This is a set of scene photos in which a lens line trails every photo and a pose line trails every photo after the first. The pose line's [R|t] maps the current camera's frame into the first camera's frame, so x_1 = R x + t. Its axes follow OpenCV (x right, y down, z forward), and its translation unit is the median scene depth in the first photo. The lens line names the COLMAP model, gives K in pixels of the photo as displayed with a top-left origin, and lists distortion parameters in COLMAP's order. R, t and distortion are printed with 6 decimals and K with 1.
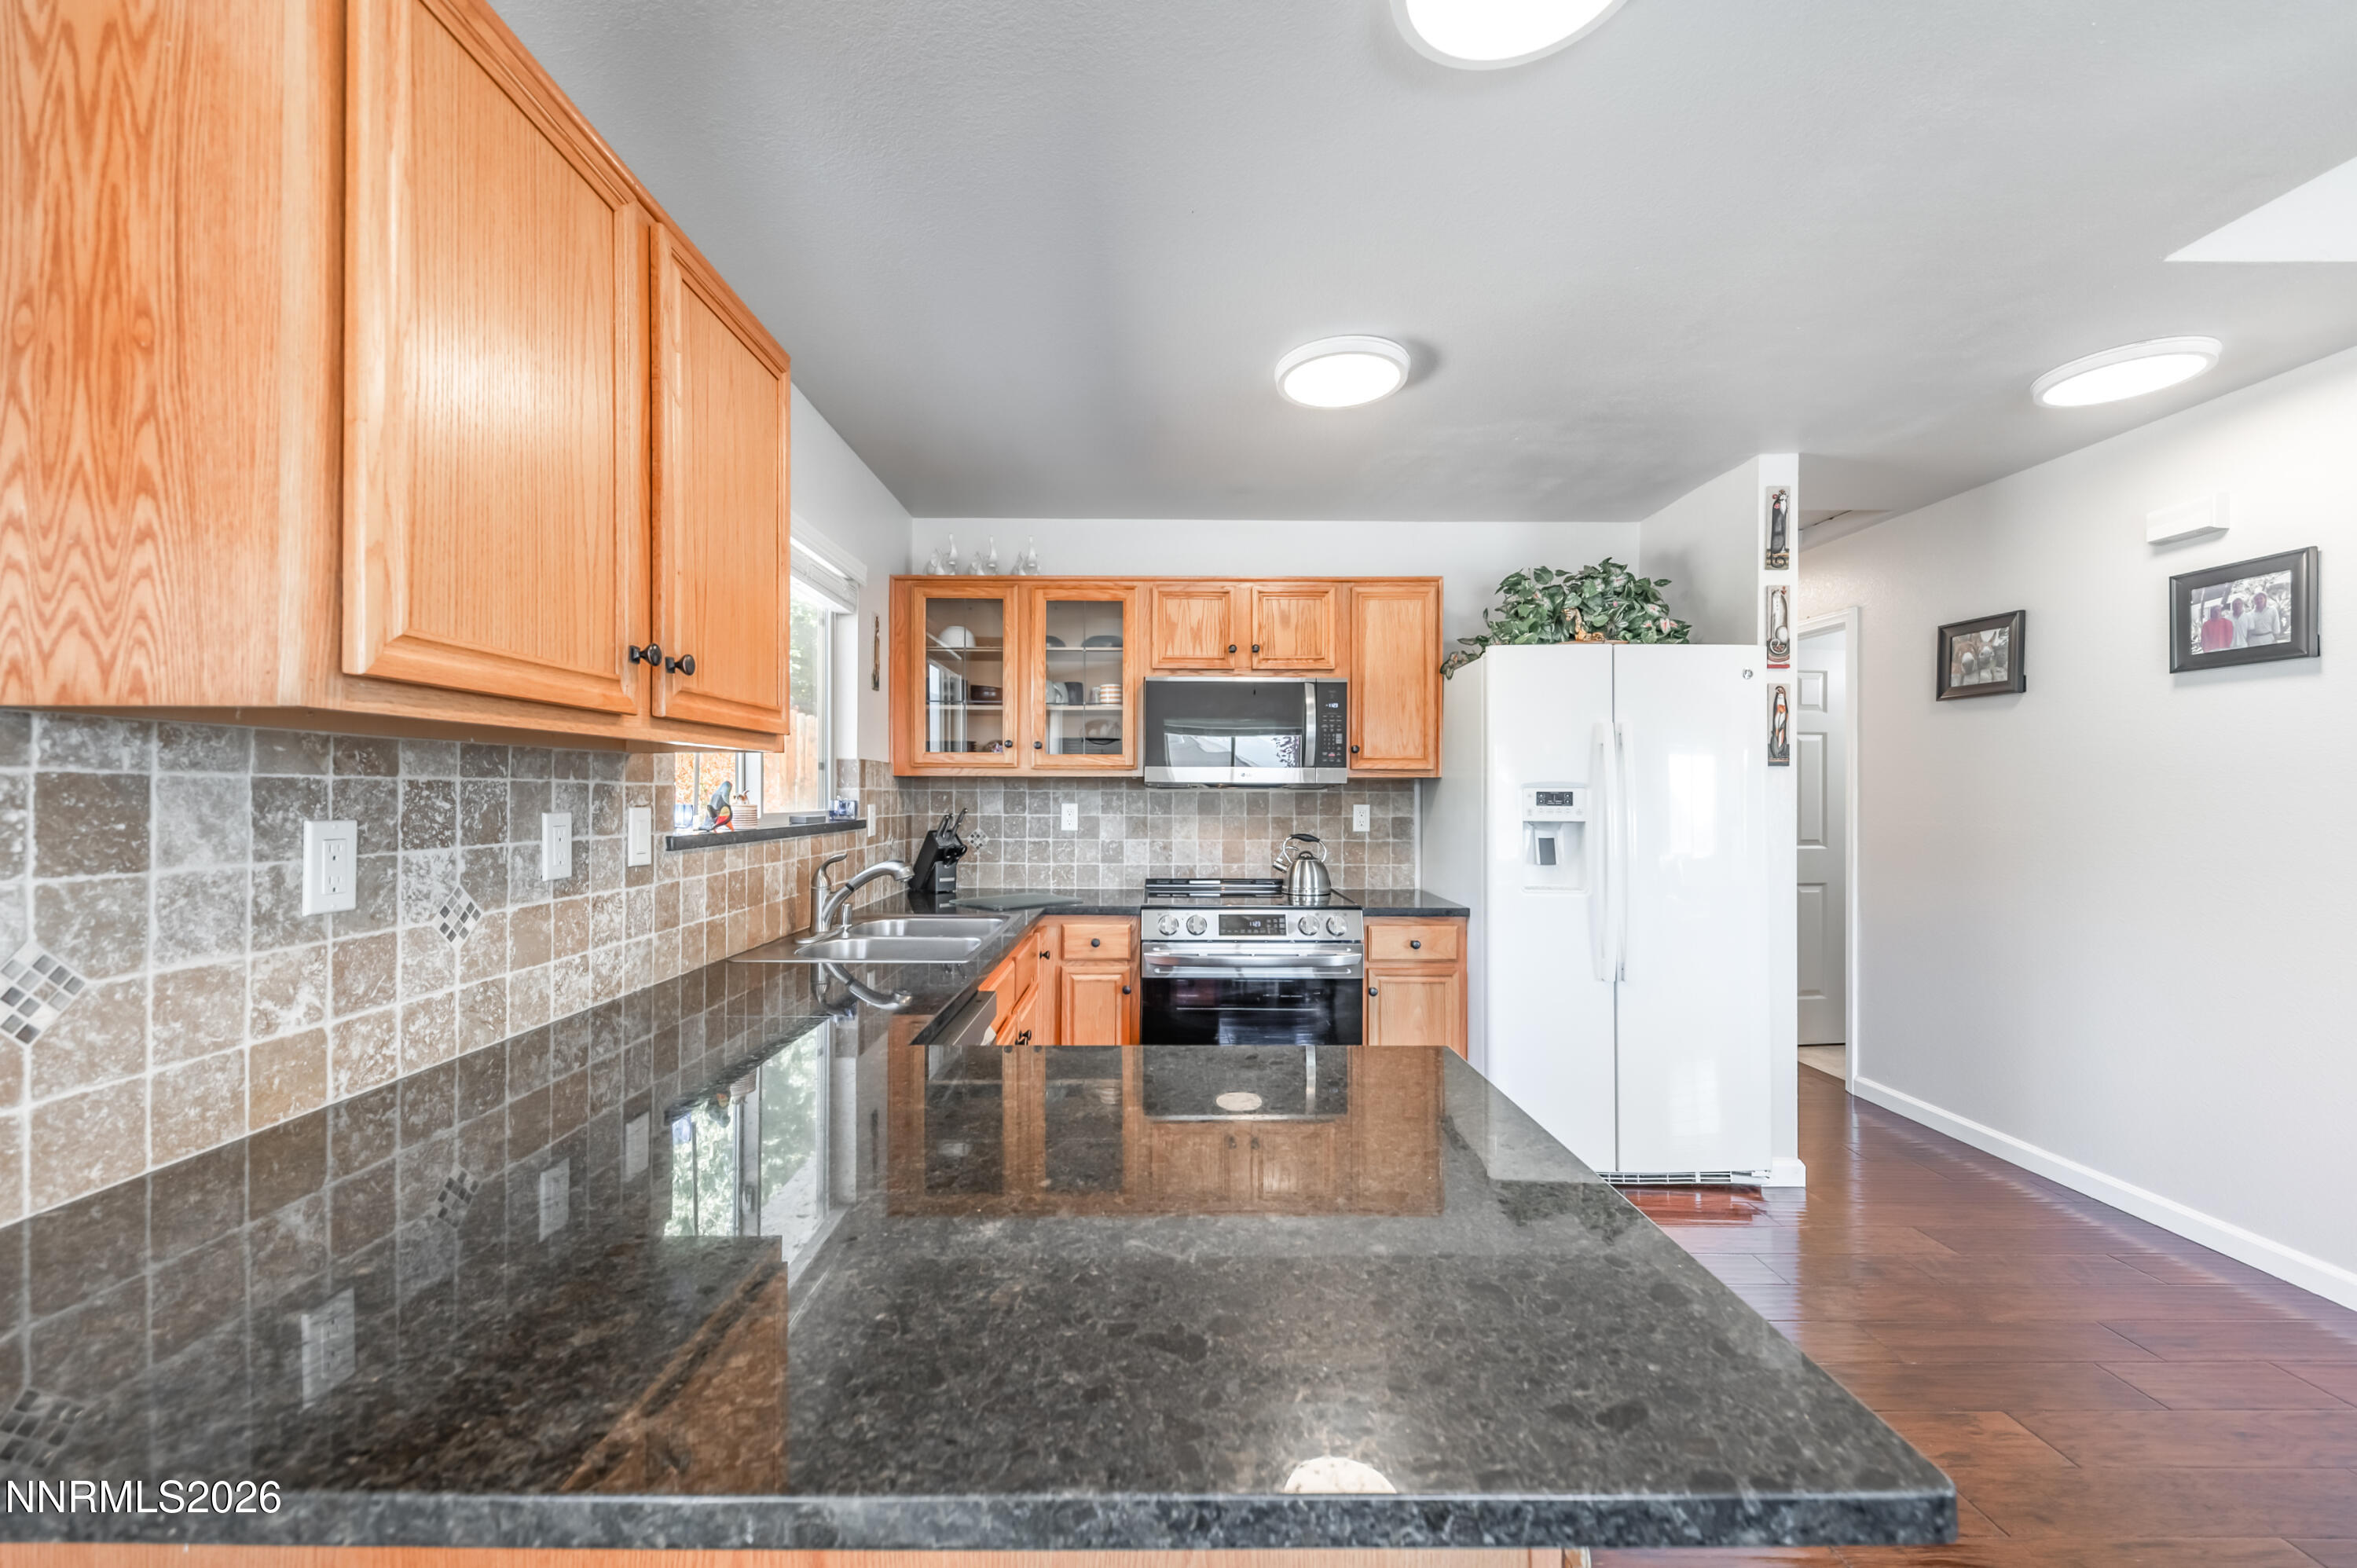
lens RADIAL K [[920.0, 0, 1151.4], [0, 920.0, 793.7], [0, 0, 1]] dist [0.012452, -0.000711]
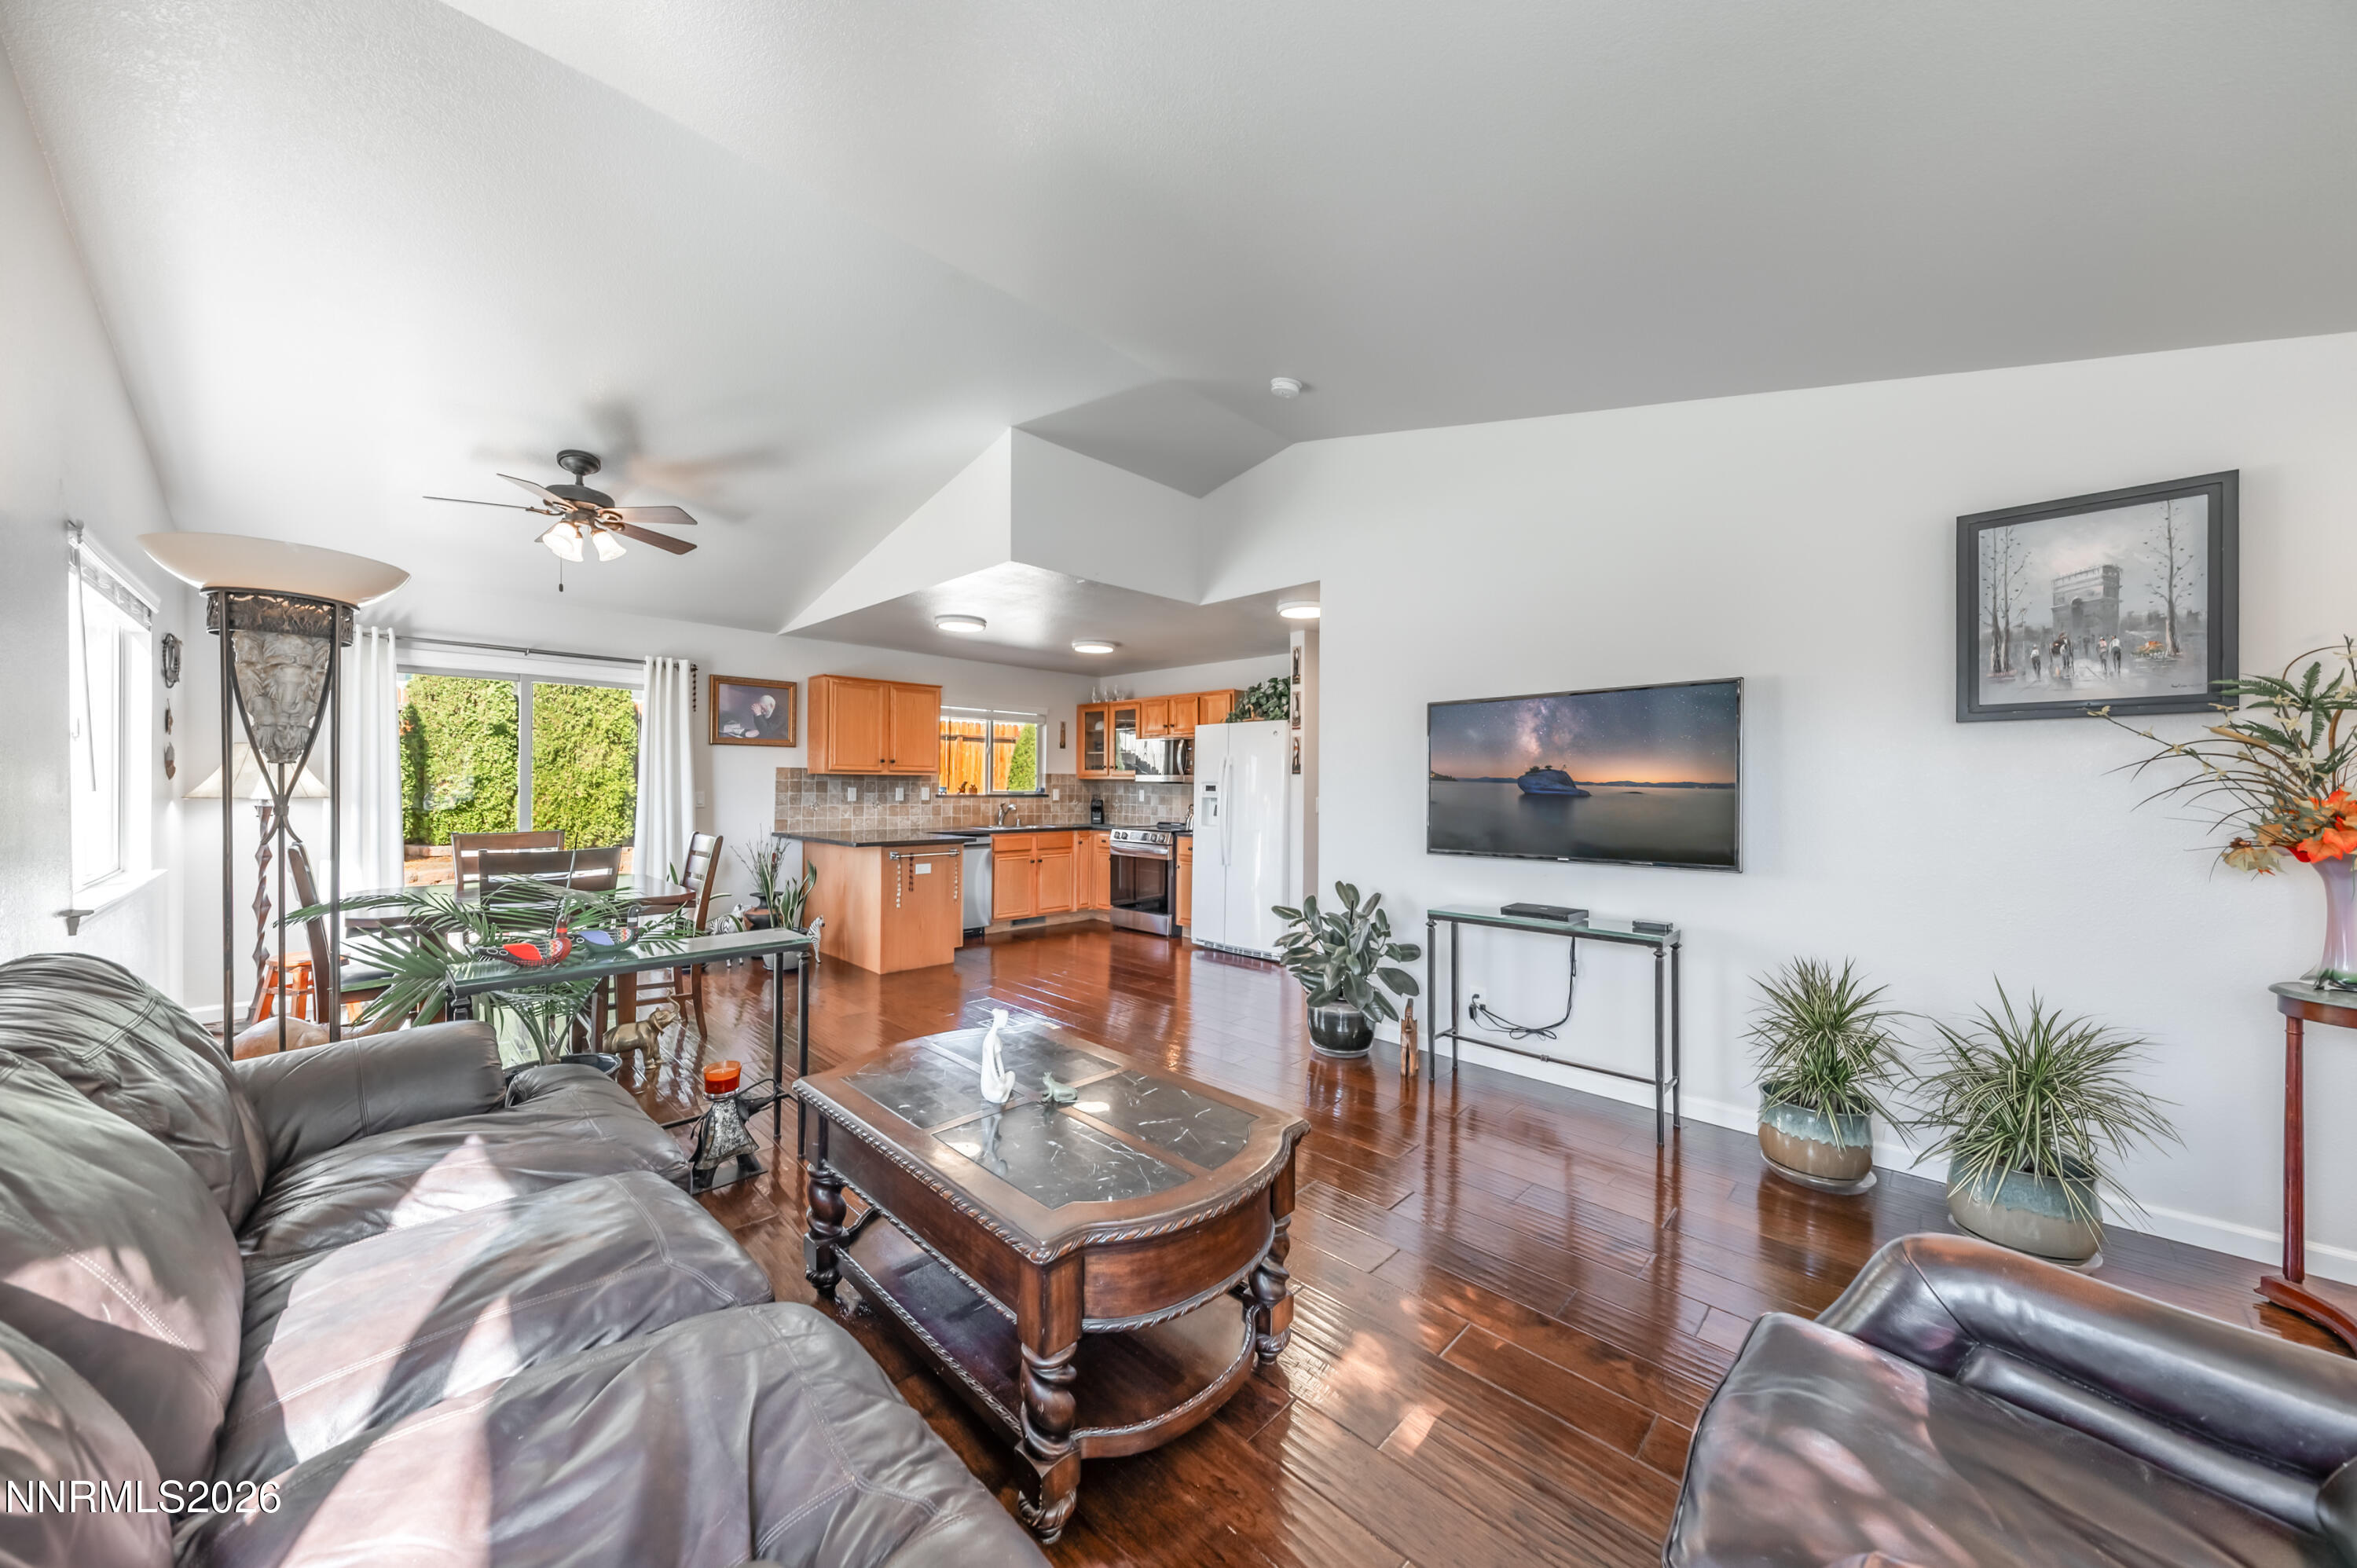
lens RADIAL K [[826.9, 0, 1173.8], [0, 826.9, 789.6], [0, 0, 1]] dist [0.000967, -0.001880]
pose [[0.711805, 0.006024, -0.702351, 1.852782], [-0.007156, 0.999974, 0.001324, 0.007146], [0.702341, 0.004083, 0.711829, -0.603231]]
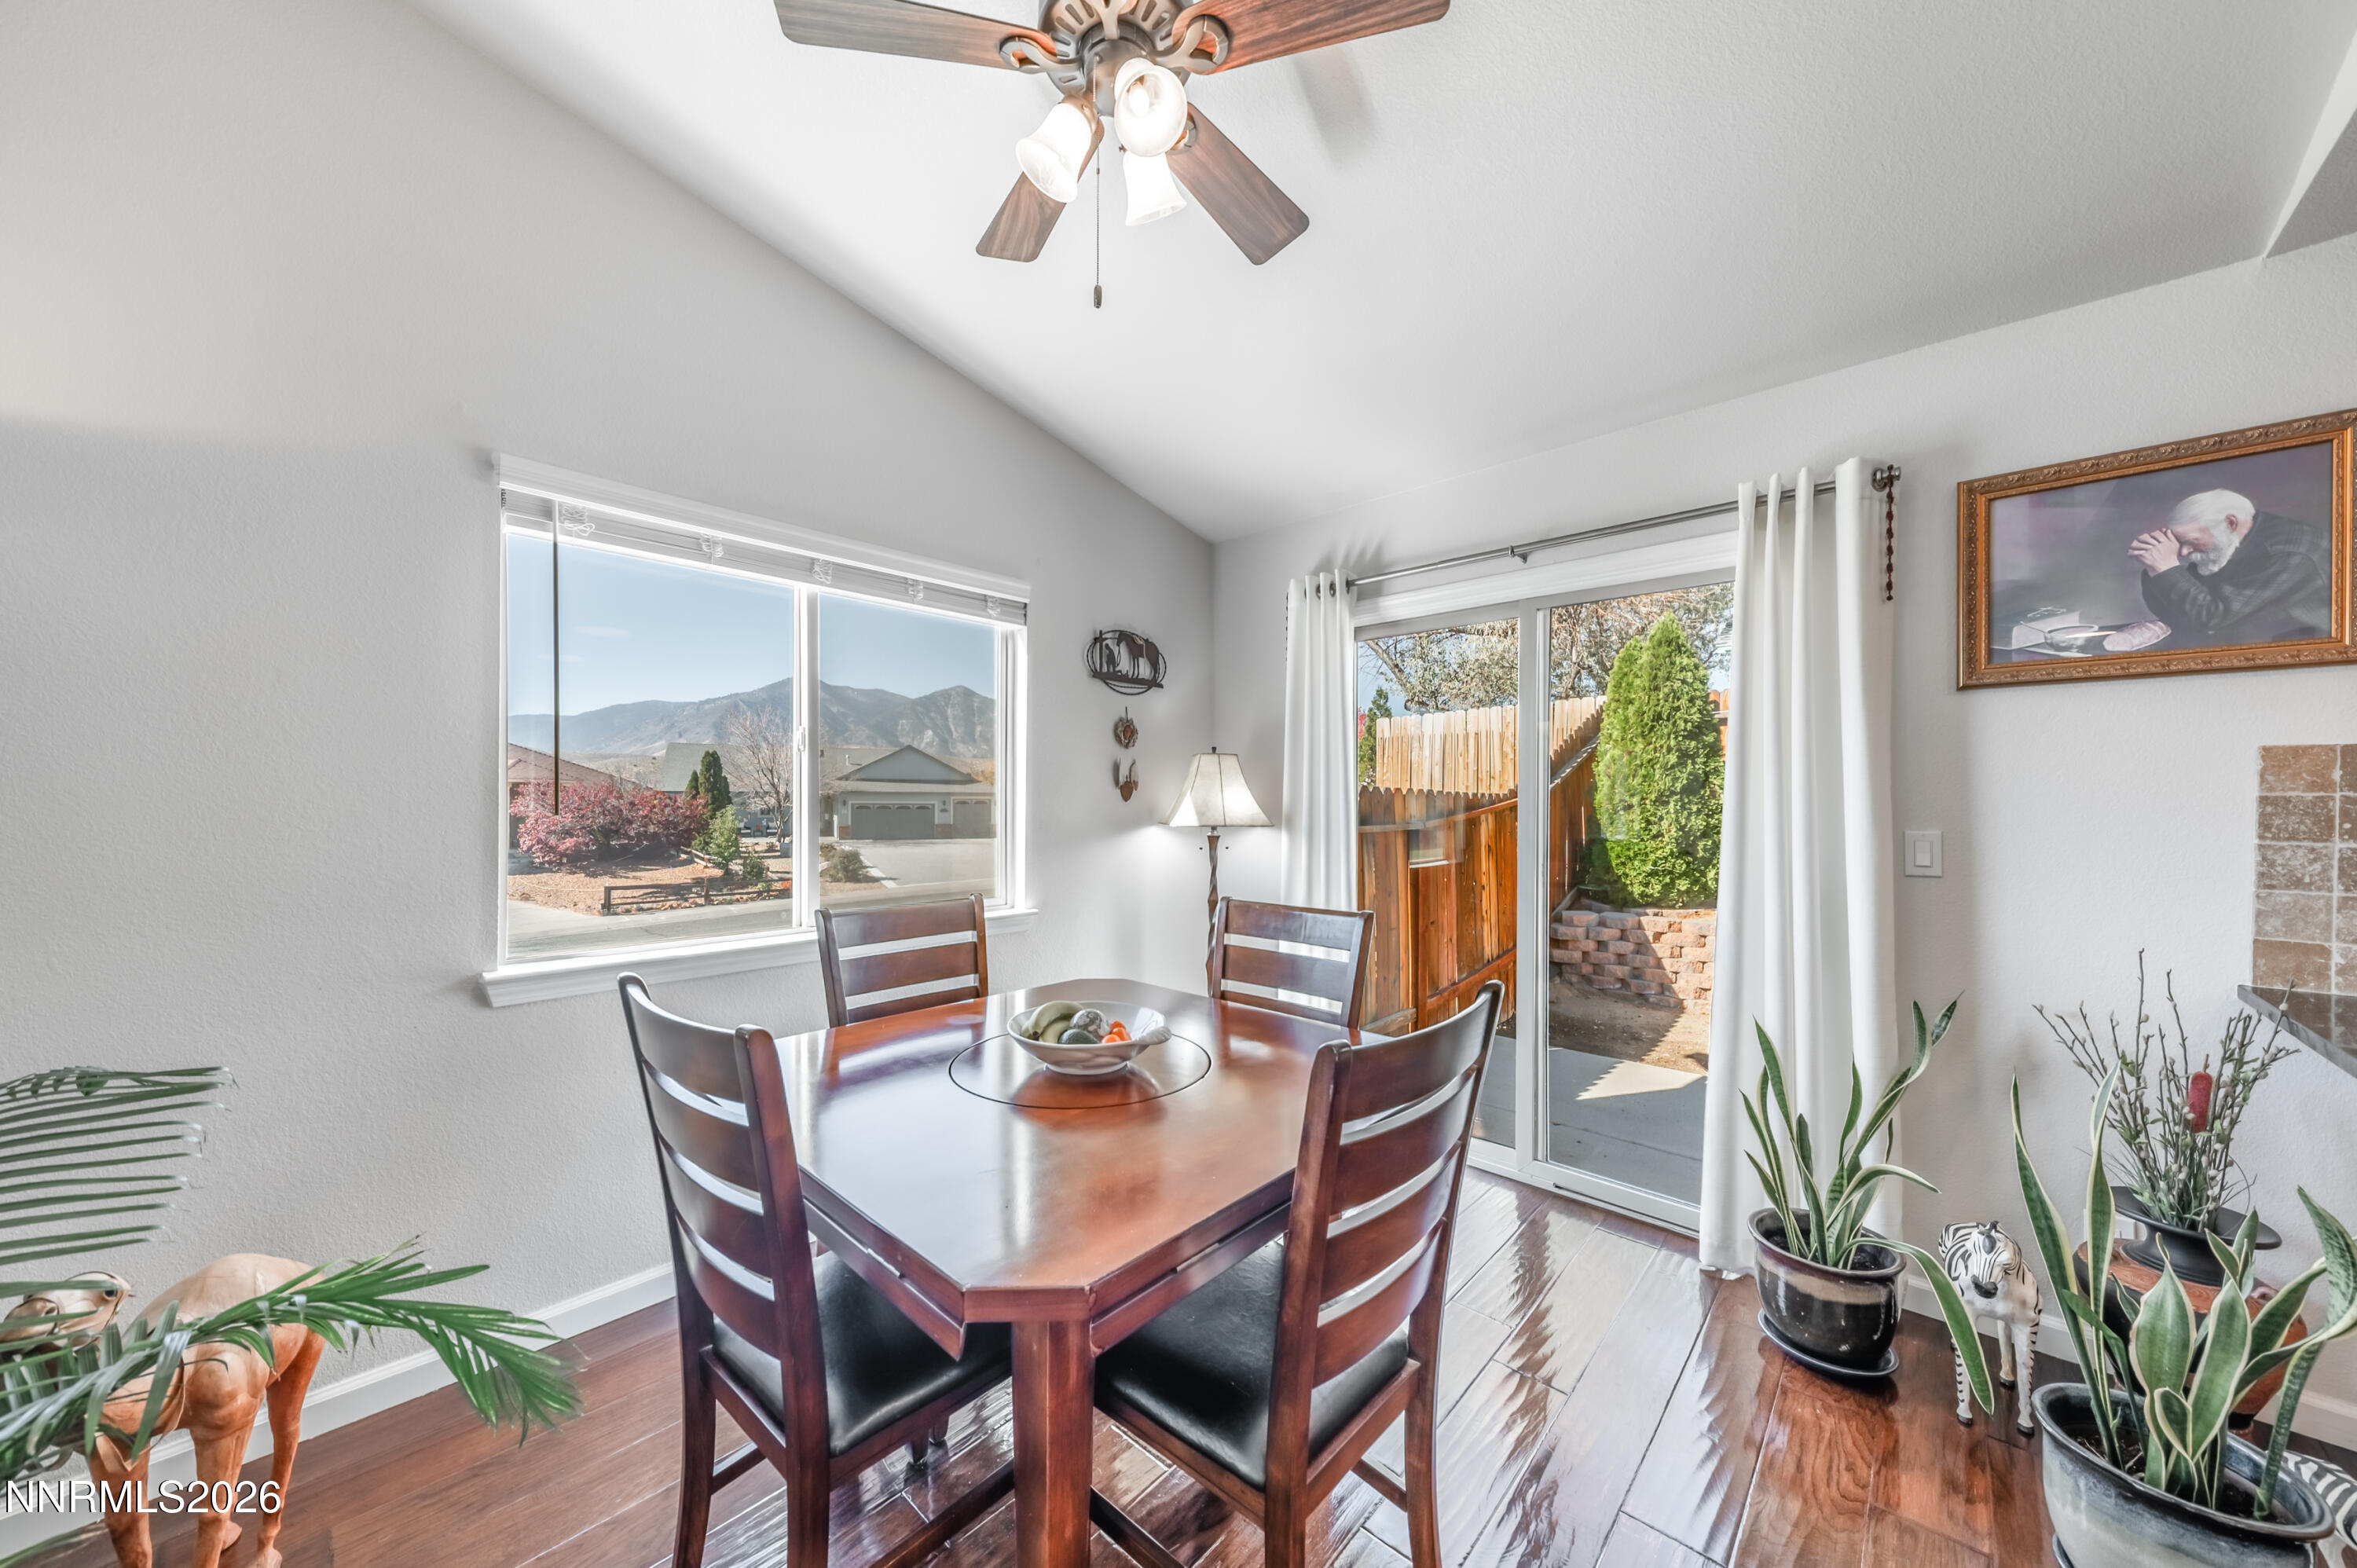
lens RADIAL K [[826.9, 0, 1164.9], [0, 826.9, 802.7], [0, 0, 1]] dist [0.000967, -0.001880]
pose [[-0.700914, -0.003814, -0.713235, 0.597676], [-0.008788, 0.999956, 0.003289, 0.003737], [0.713191, 0.008573, -0.700917, 0.039177]]
